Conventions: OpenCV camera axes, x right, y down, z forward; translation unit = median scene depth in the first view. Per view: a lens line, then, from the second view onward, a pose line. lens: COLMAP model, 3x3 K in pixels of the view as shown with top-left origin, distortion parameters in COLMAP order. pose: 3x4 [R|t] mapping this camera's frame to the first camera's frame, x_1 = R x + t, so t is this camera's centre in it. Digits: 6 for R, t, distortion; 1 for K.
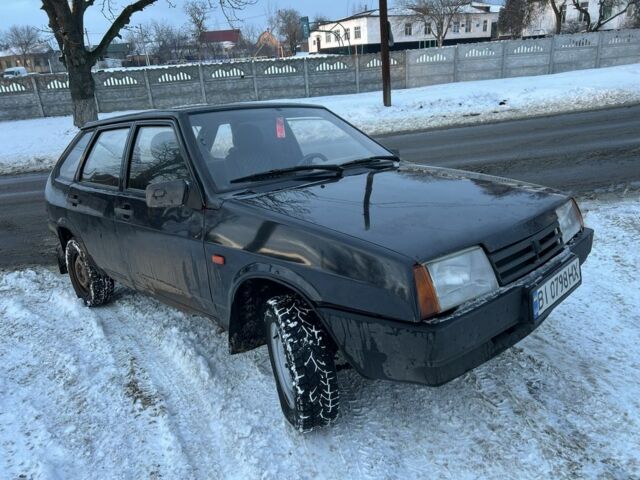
lens RADIAL K [[500.3, 0, 317.3], [0, 500.3, 244.7], [0, 0, 1]] dist [0.069269, -0.079025]
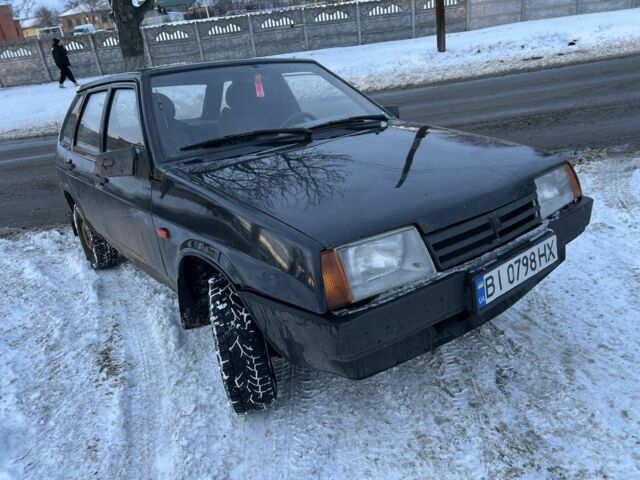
lens RADIAL K [[500.3, 0, 317.3], [0, 500.3, 244.7], [0, 0, 1]] dist [0.069269, -0.079025]
pose [[0.992247, 0.011248, -0.123769, 0.185333], [0.000213, 0.995741, 0.092197, -0.032509], [0.124279, -0.091508, 0.988019, 0.075461]]
